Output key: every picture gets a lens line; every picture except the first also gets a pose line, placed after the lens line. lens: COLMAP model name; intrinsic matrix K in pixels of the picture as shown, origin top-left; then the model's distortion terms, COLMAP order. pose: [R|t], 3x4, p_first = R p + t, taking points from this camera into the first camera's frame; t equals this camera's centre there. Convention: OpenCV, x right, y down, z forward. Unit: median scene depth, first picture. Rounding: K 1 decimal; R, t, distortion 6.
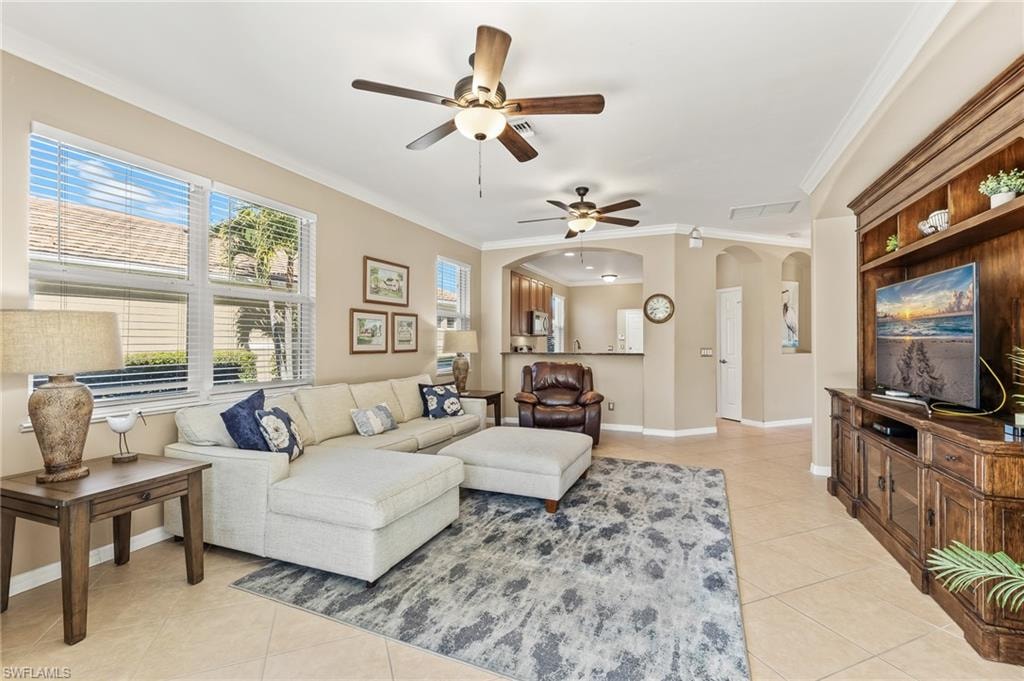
lens RADIAL K [[449.1, 0, 513.1], [0, 449.1, 343.0], [0, 0, 1]] dist [0.001548, -0.000378]
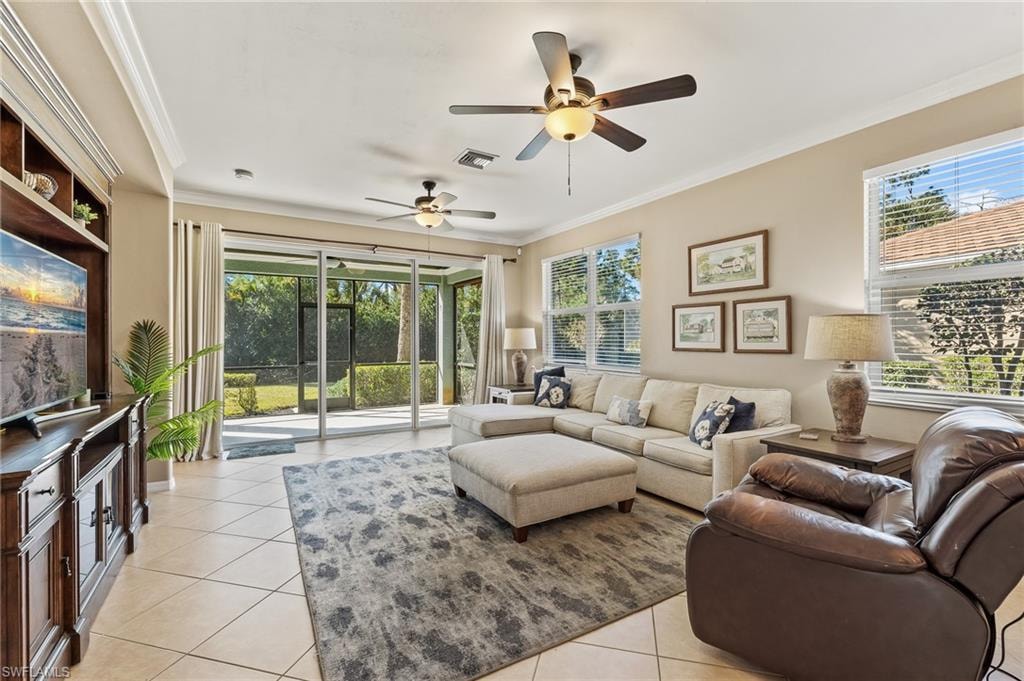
lens RADIAL K [[449.1, 0, 511.9], [0, 449.1, 336.7], [0, 0, 1]] dist [0.001548, -0.000378]
pose [[-0.602318, -0.005553, -0.798237, 0.864530], [-0.003907, 0.999984, -0.004008, -0.002206], [0.798247, 0.000704, -0.602330, 1.722698]]
